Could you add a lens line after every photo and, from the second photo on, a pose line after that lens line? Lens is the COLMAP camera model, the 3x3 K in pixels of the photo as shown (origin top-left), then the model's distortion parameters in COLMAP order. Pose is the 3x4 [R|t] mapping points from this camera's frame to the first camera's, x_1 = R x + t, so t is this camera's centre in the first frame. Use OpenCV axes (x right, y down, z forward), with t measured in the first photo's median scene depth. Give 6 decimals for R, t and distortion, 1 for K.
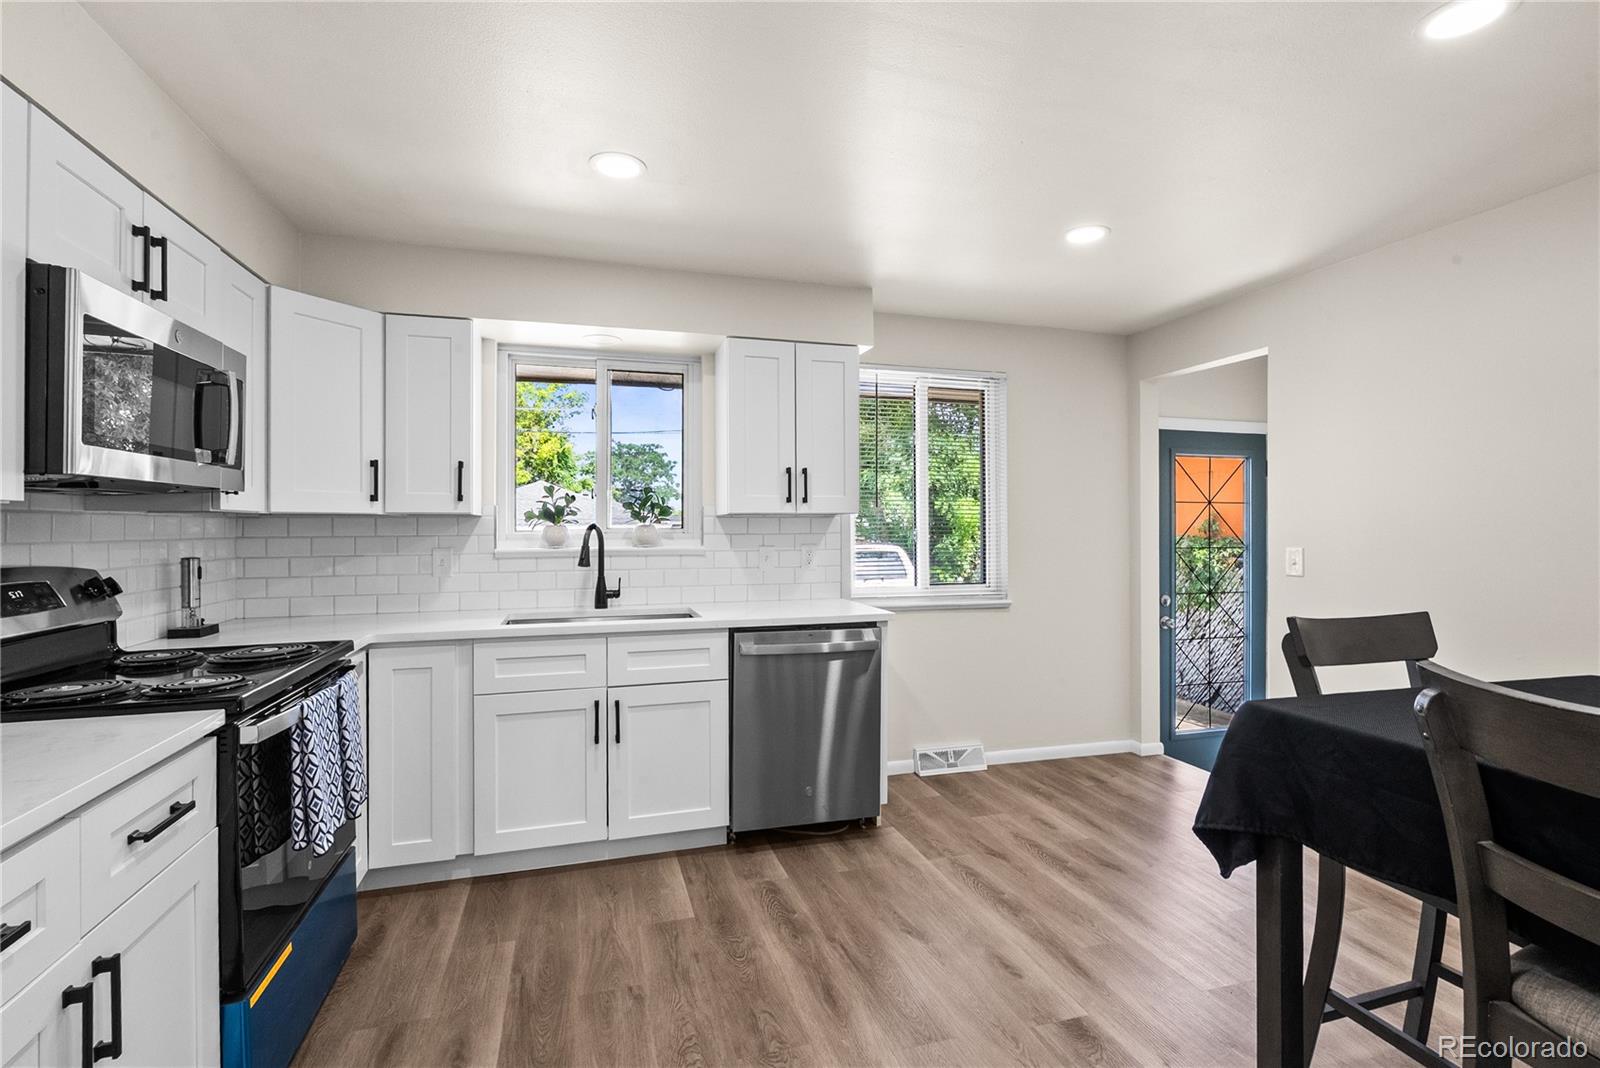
lens RADIAL K [[724.5, 0, 788.4], [0, 724.5, 518.3], [0, 0, 1]] dist [-0.002934, 0.002628]
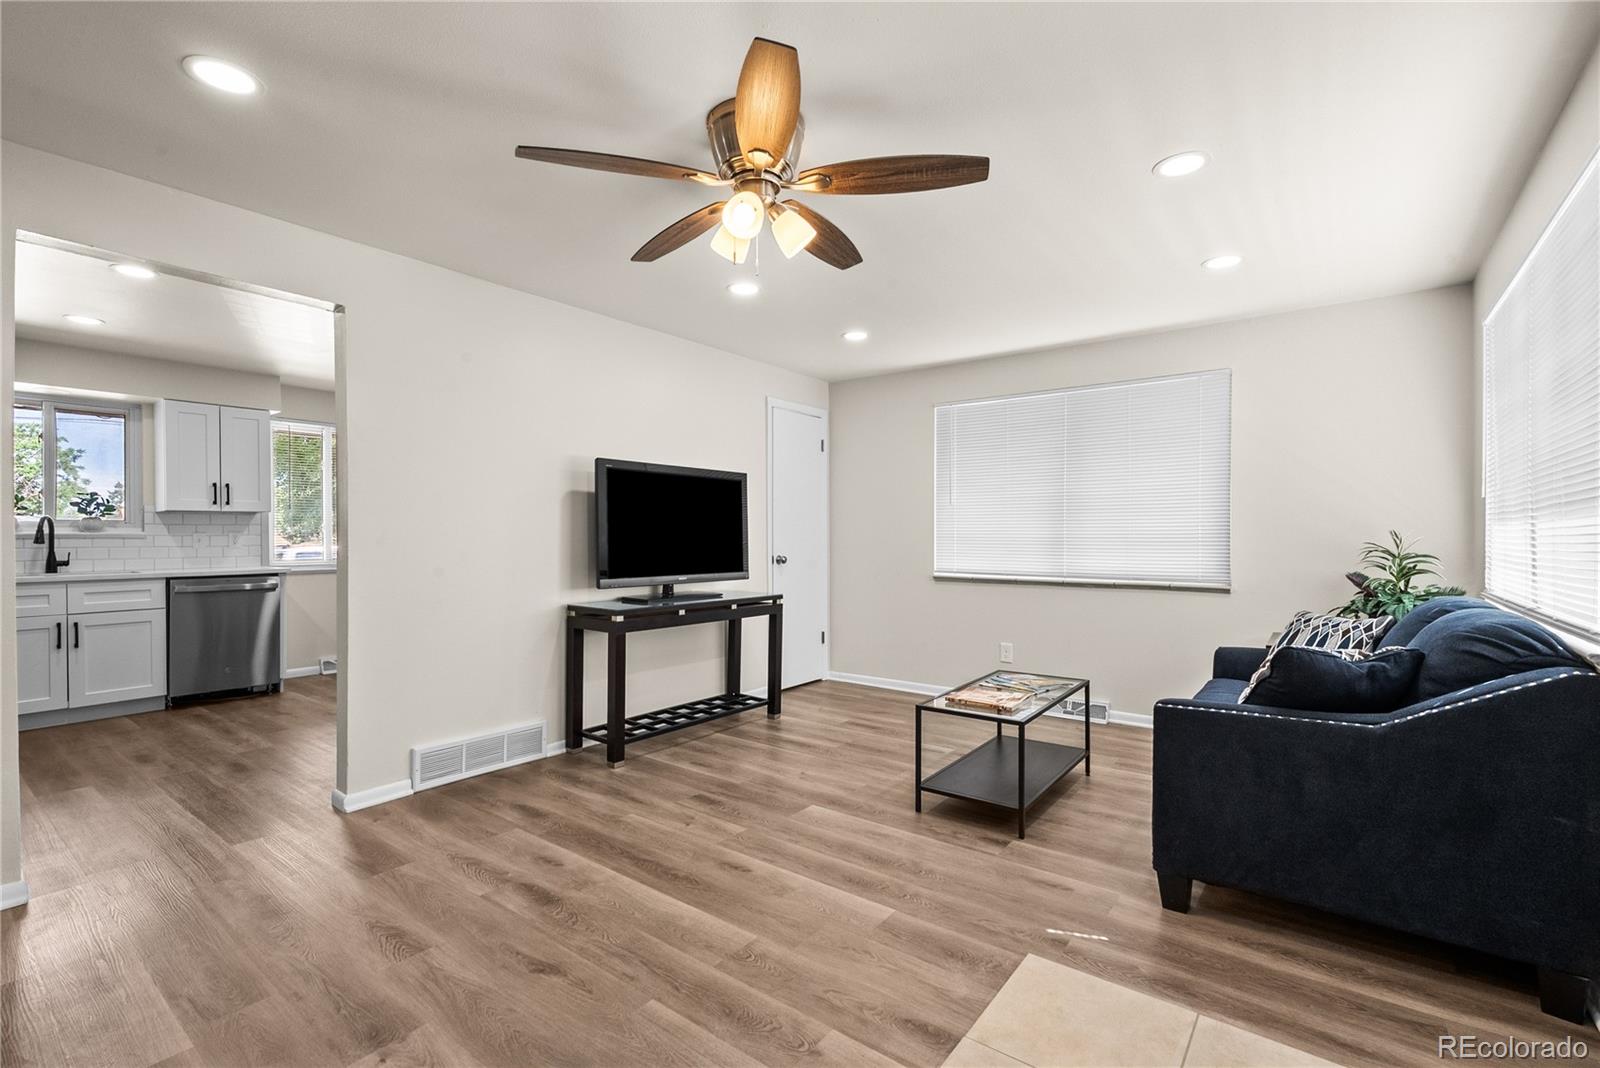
lens RADIAL K [[724.5, 0, 798.3], [0, 724.5, 534.5], [0, 0, 1]] dist [-0.002934, 0.002628]
pose [[0.807798, -0.001808, 0.589456, 0.115294], [-0.003808, 0.999958, 0.008285, 0.031770], [-0.589447, -0.008937, 0.807758, -1.250295]]
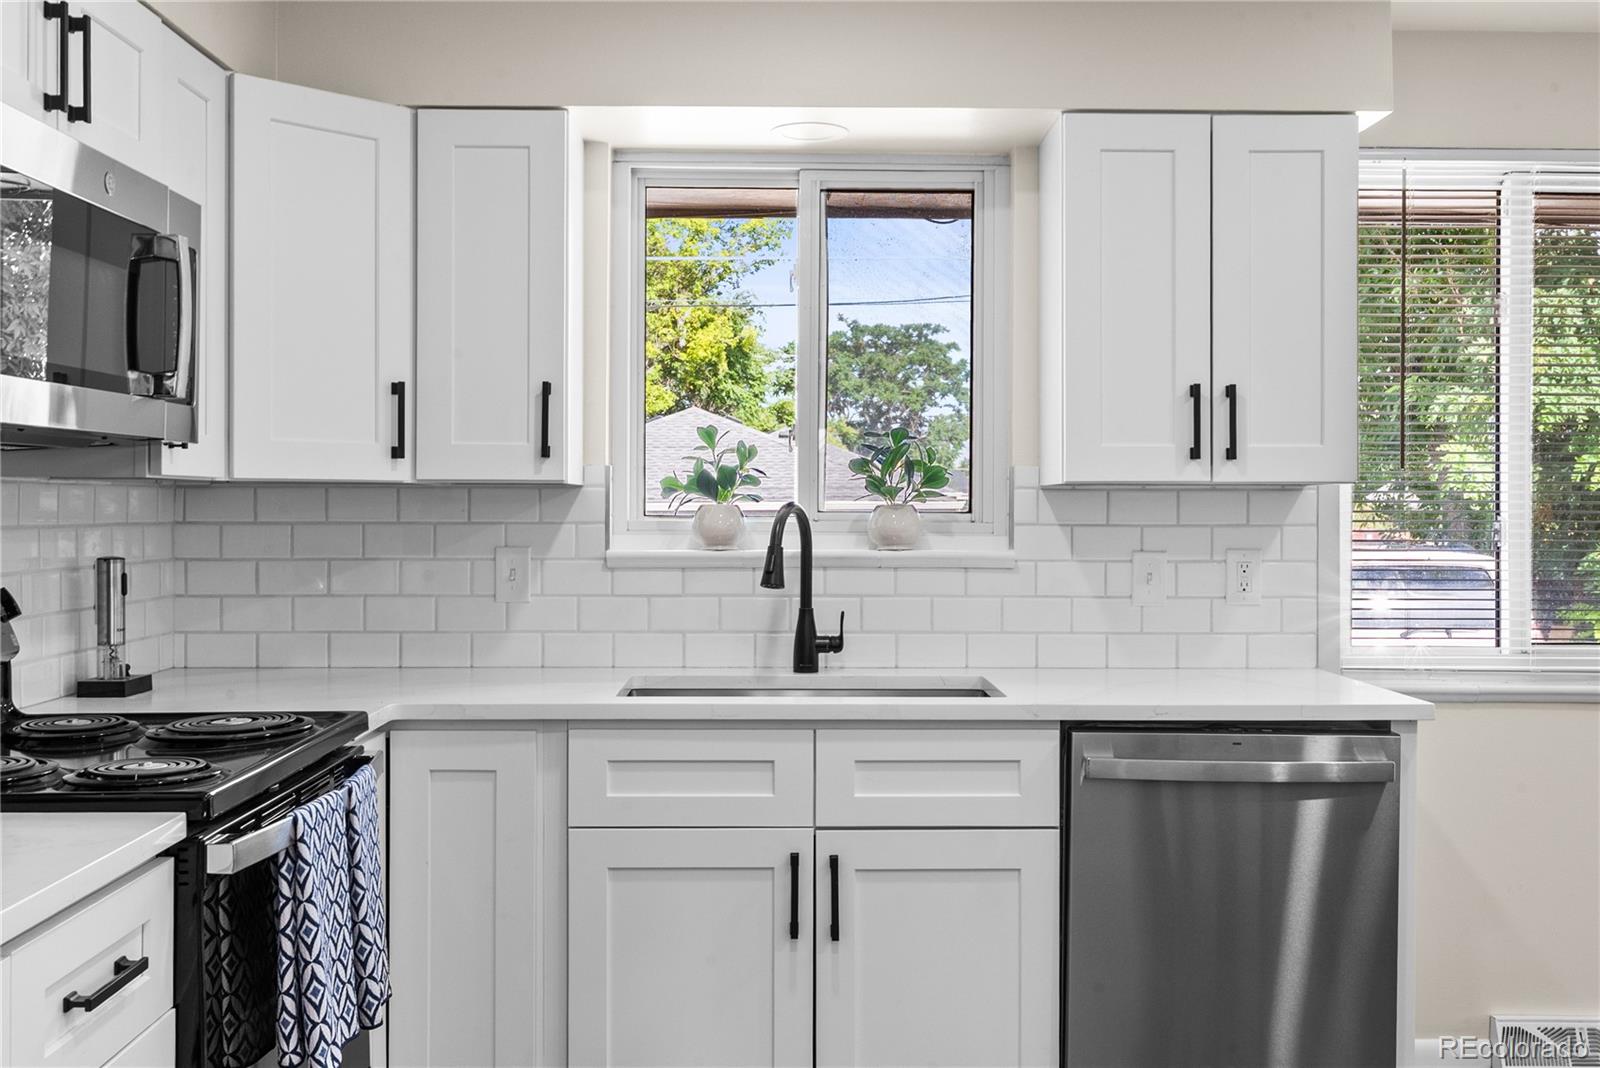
lens RADIAL K [[1613.1, 0, 801.4], [0, 1613.1, 497.8], [0, 0, 1]] dist [0.002911, 0.000000]
pose [[0.965617, 0.005741, -0.259907, 0.029582], [-0.003907, 0.999964, 0.007573, -0.004264], [0.259941, -0.006297, 0.965604, -0.079565]]
